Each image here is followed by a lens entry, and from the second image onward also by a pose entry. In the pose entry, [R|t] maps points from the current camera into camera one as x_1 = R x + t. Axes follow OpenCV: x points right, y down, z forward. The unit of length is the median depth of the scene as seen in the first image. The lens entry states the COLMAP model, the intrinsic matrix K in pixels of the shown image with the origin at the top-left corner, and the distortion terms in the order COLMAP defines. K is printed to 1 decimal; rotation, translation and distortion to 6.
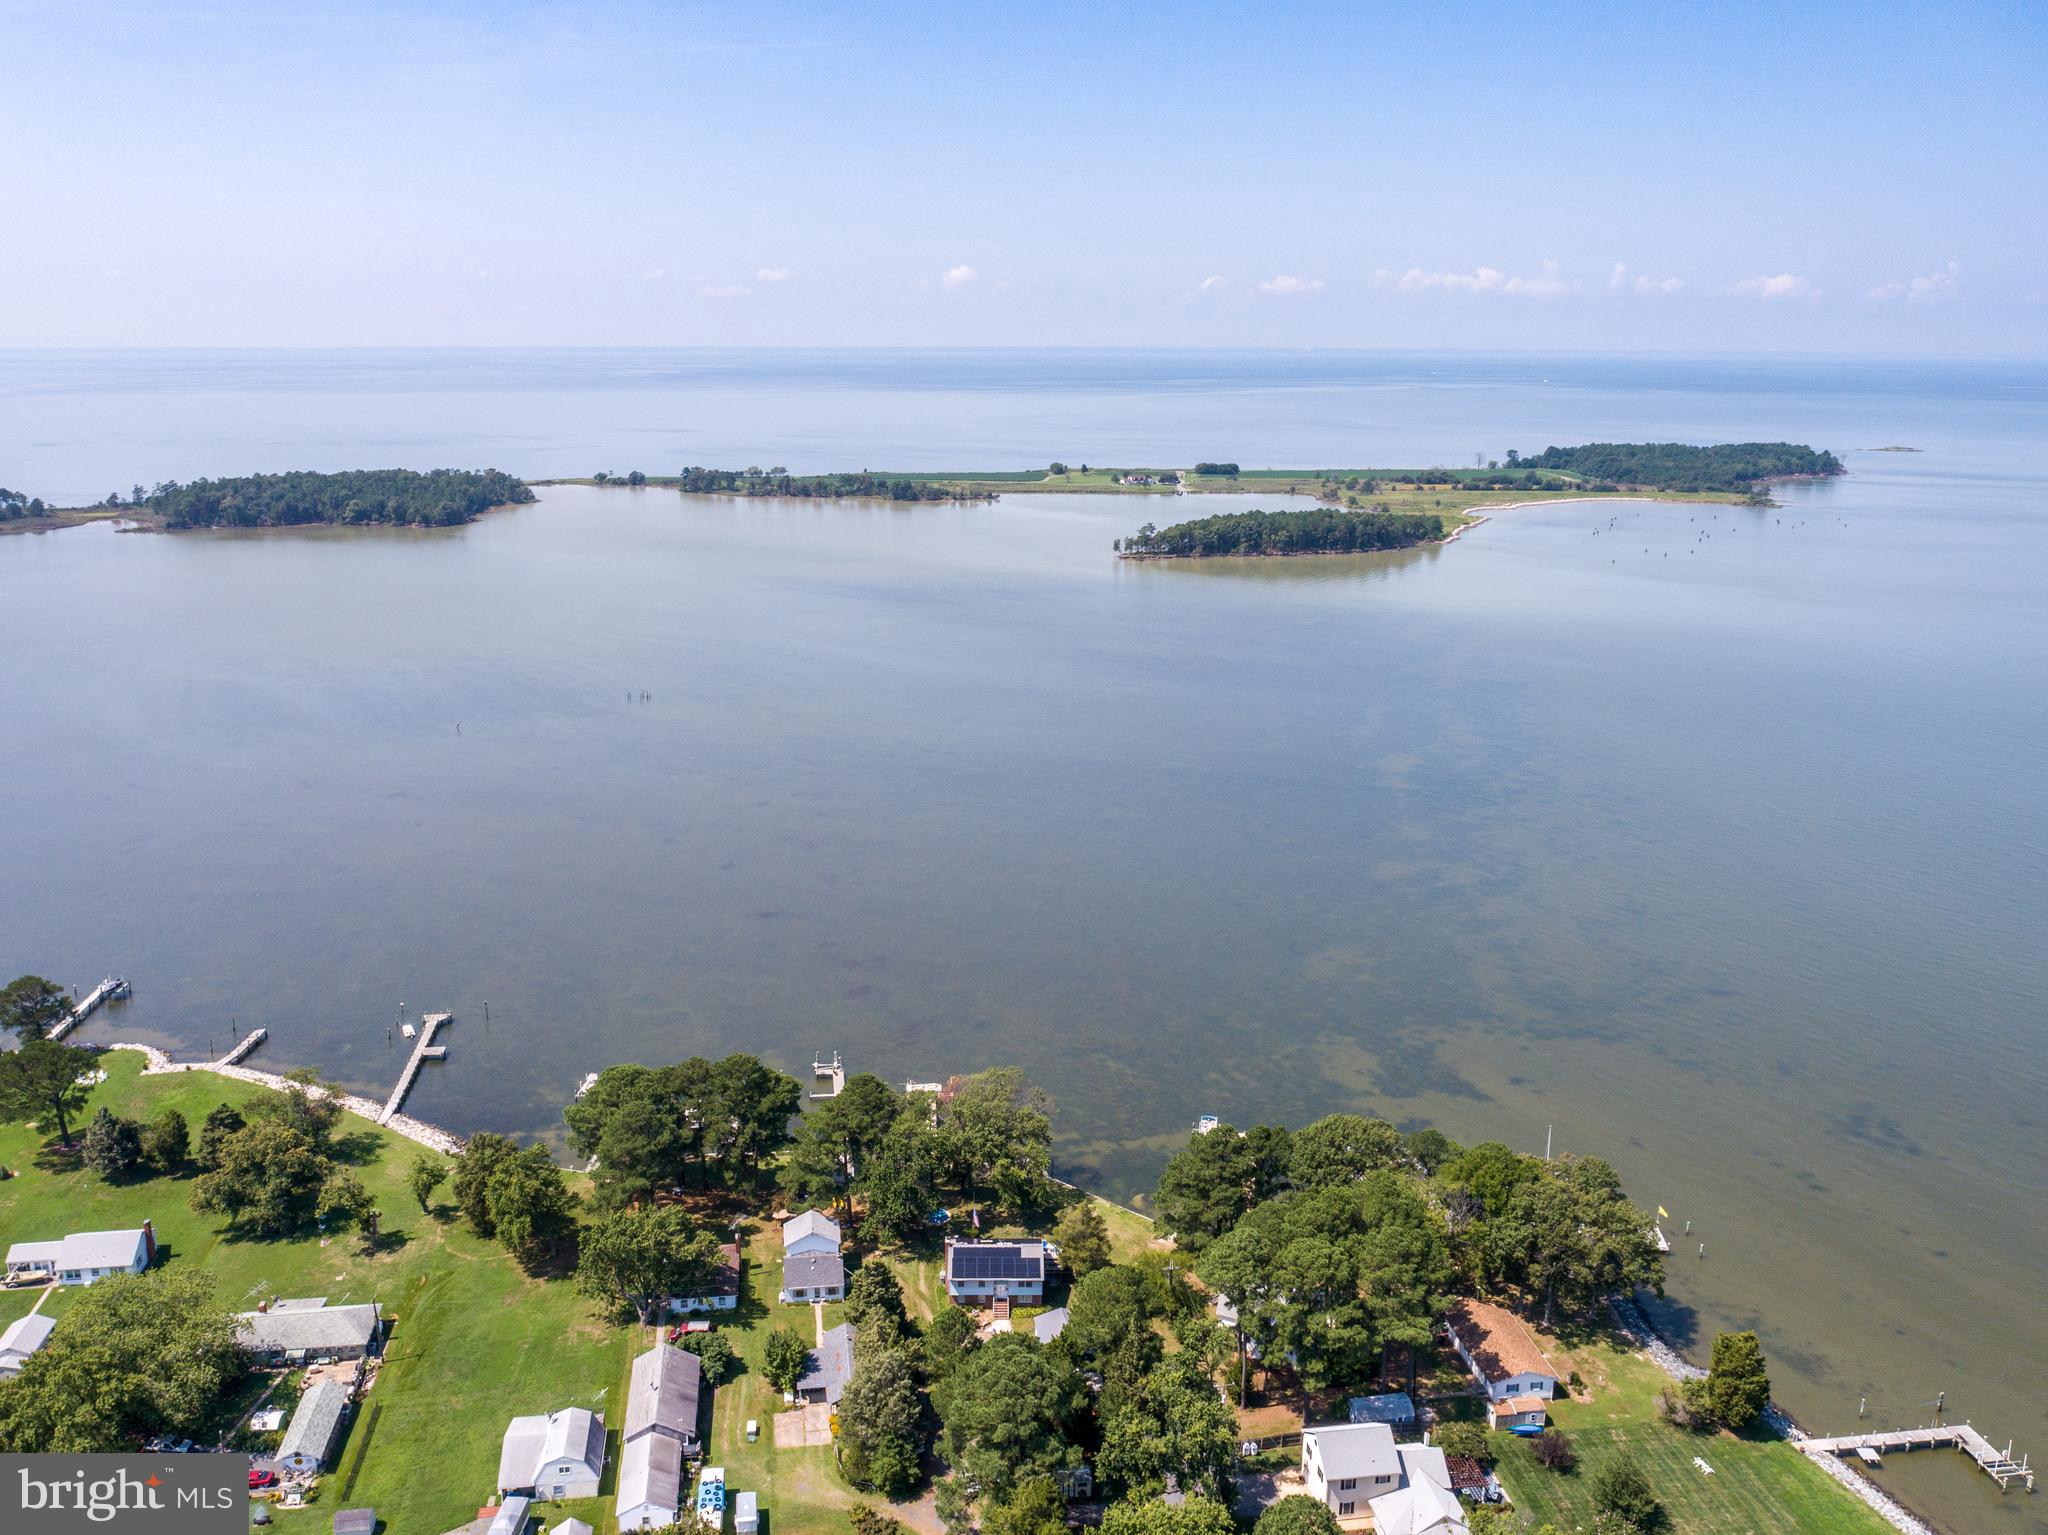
lens RADIAL K [[1653.7, 0, 1002.2], [0, 1653.7, 768.6], [0, 0, 1]] dist [-0.017417, -0.000015]
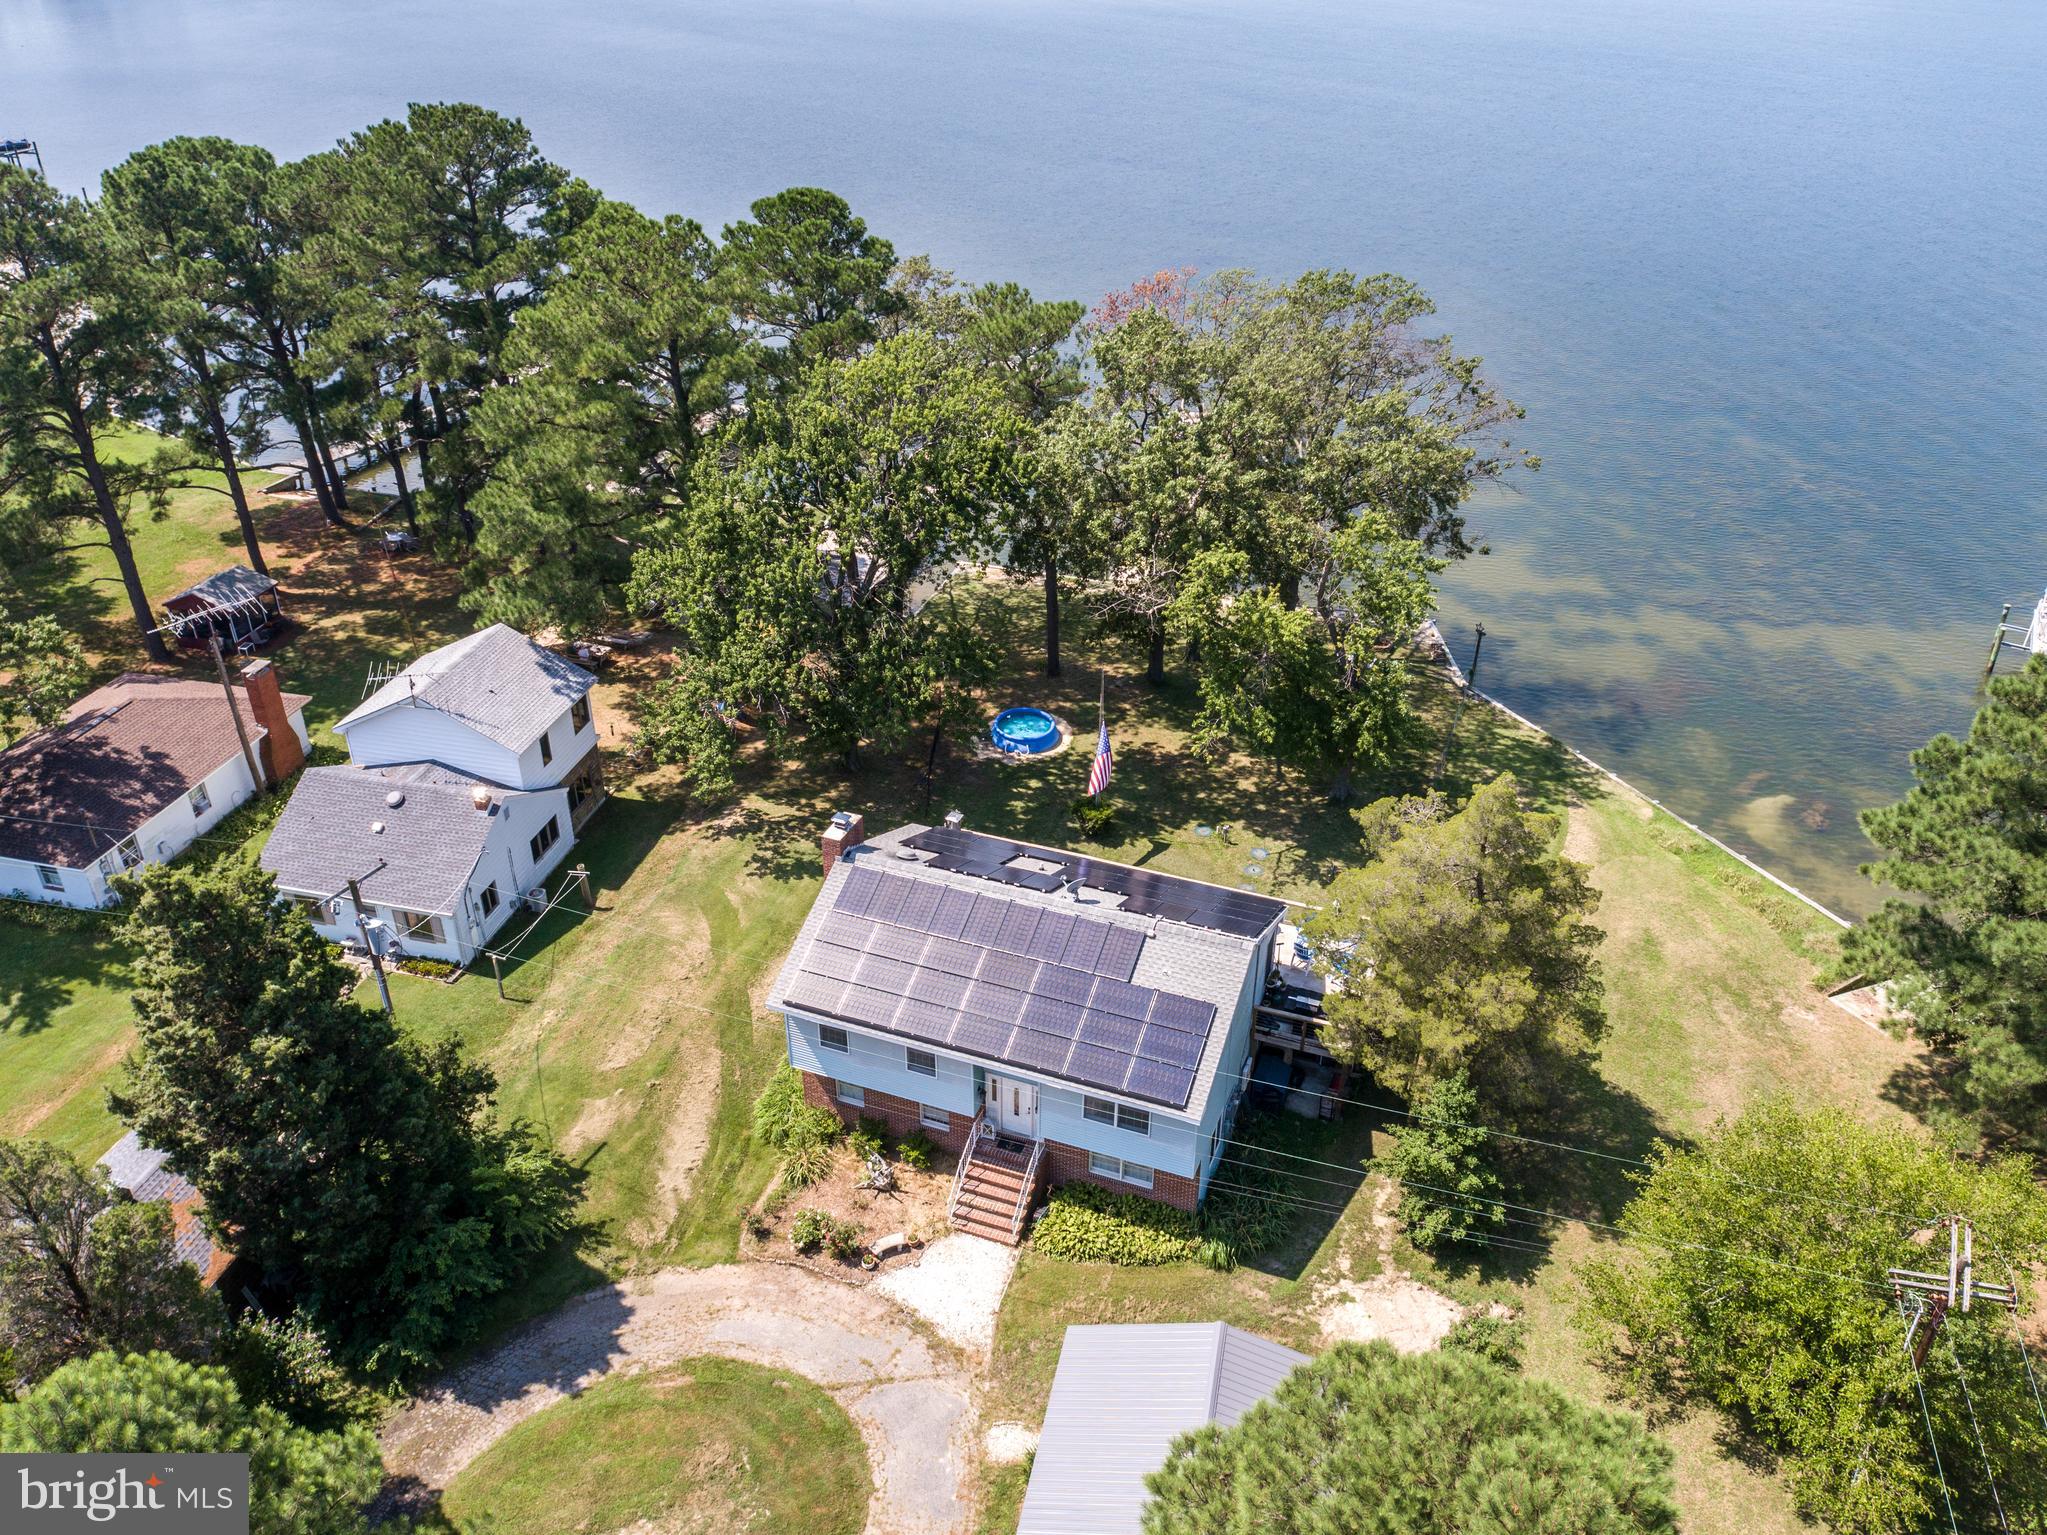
lens RADIAL K [[1581.5, 0, 1022.1], [0, 1581.5, 773.4], [0, 0, 1]] dist [-0.015494, 0.008104]
pose [[0.928695, 0.189282, -0.318900, 0.050284], [-0.089343, 0.948801, 0.302975, 0.188785], [0.359920, -0.252880, 0.898059, 0.730864]]
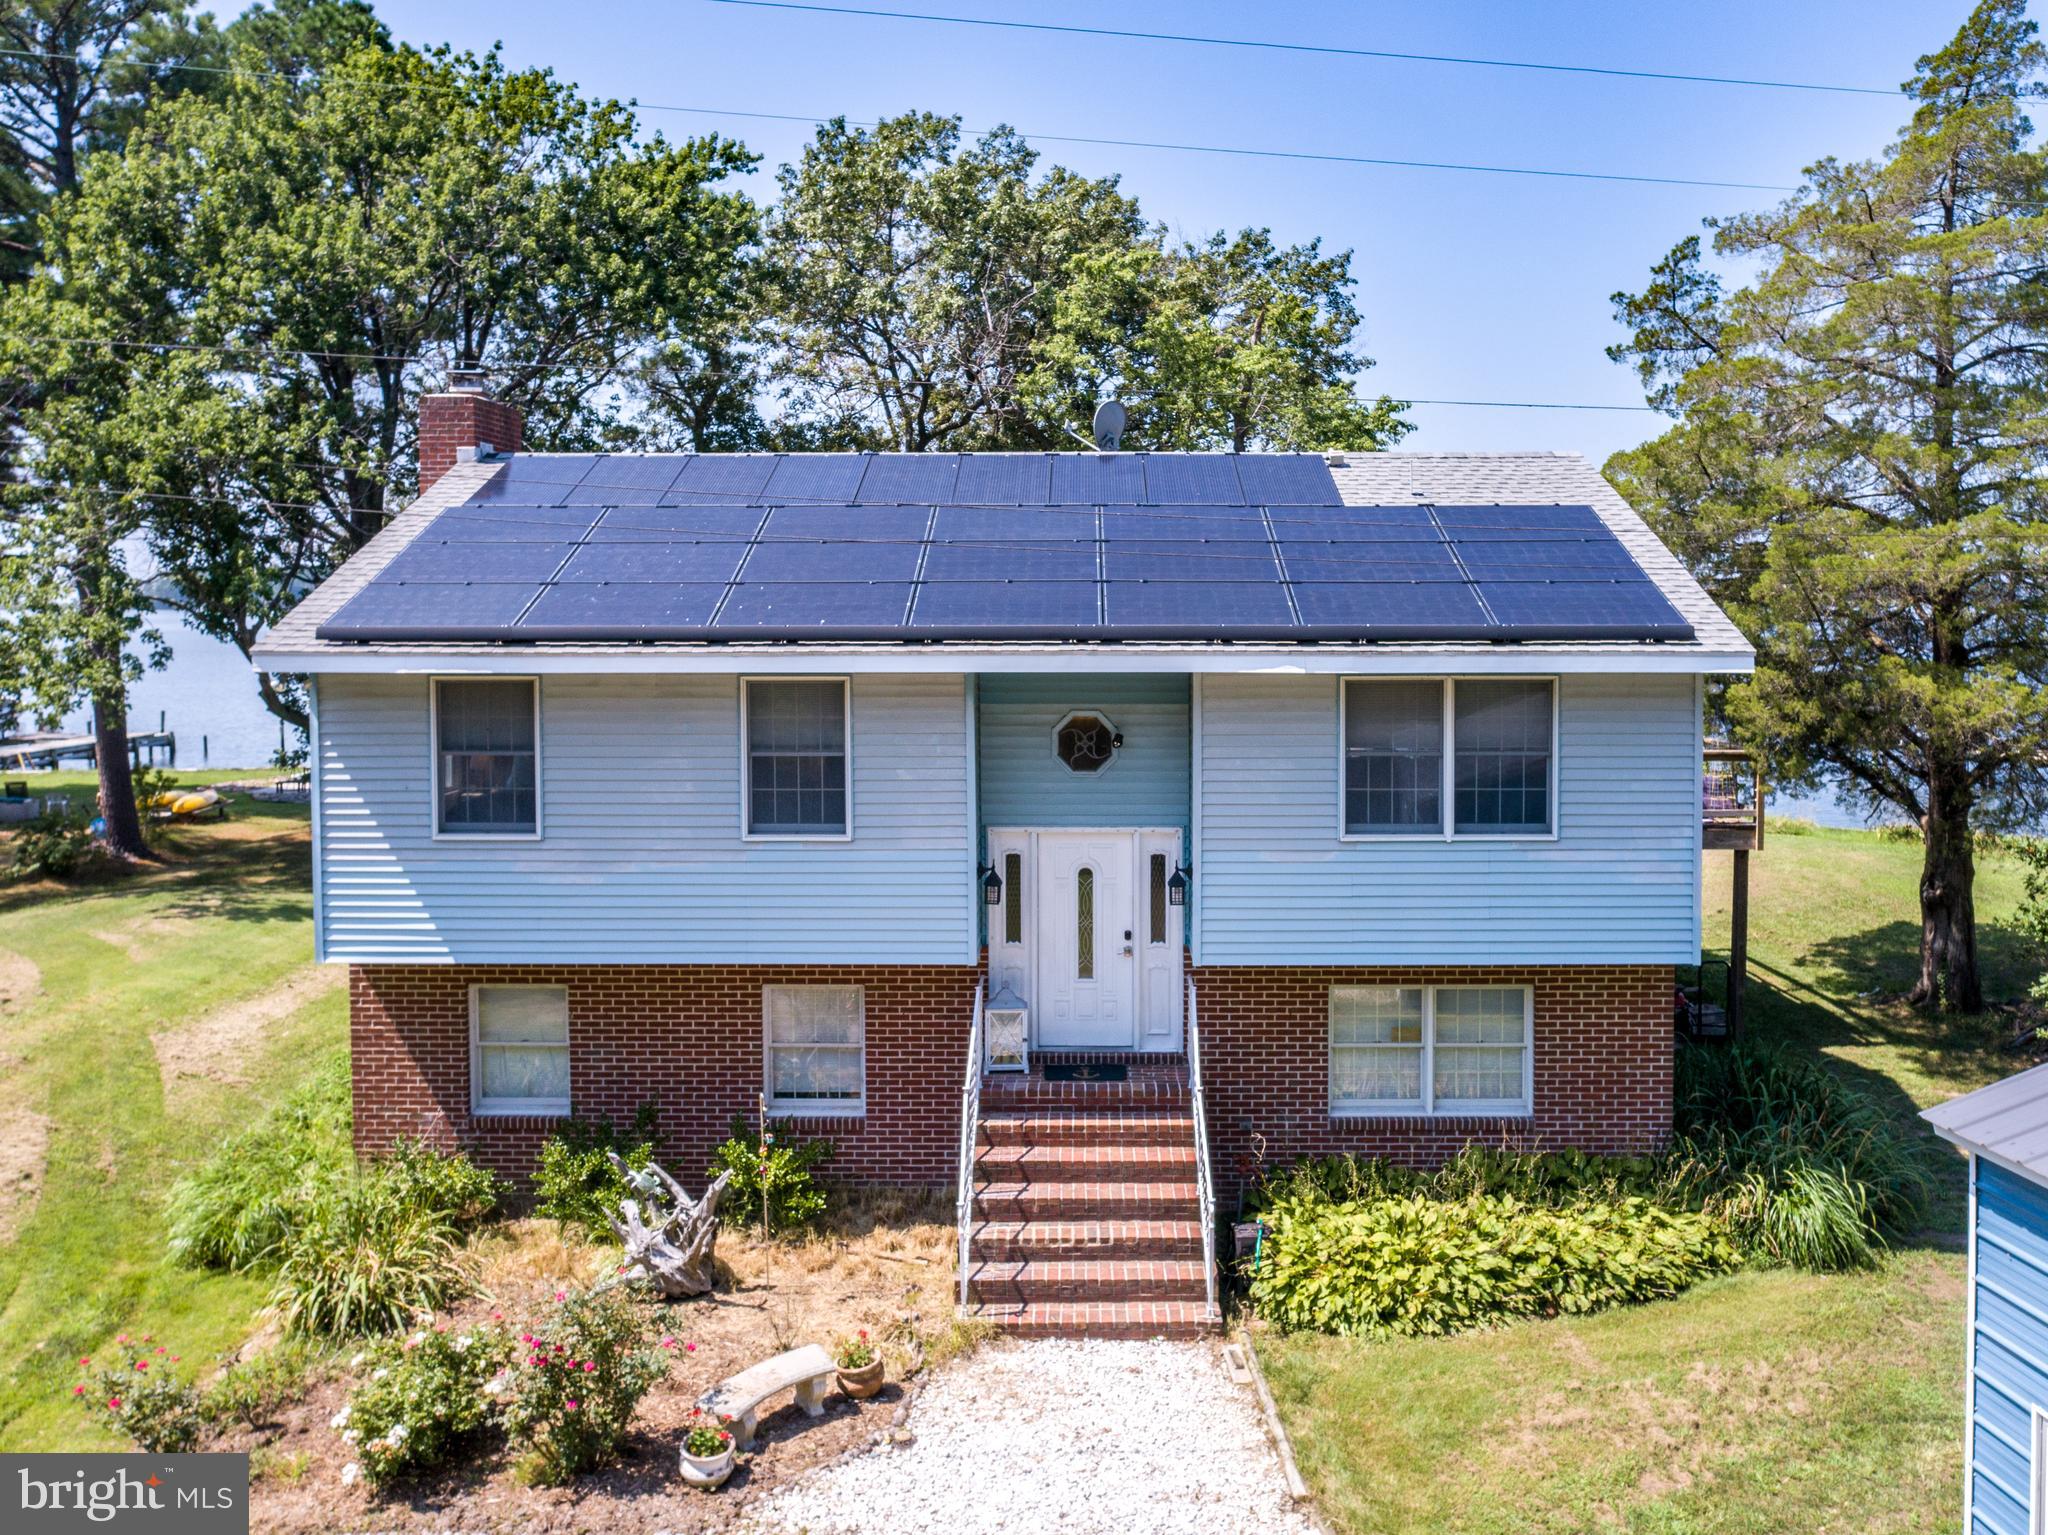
lens RADIAL K [[1623.5, 0, 1084.2], [0, 1623.5, 622.7], [0, 0, 1]] dist [-0.003051, -0.007030]
pose [[0.999945, -0.005650, -0.008842, -0.000127], [0.003439, 0.972564, -0.232612, 0.282307], [0.009914, 0.232569, 0.972529, 0.820916]]
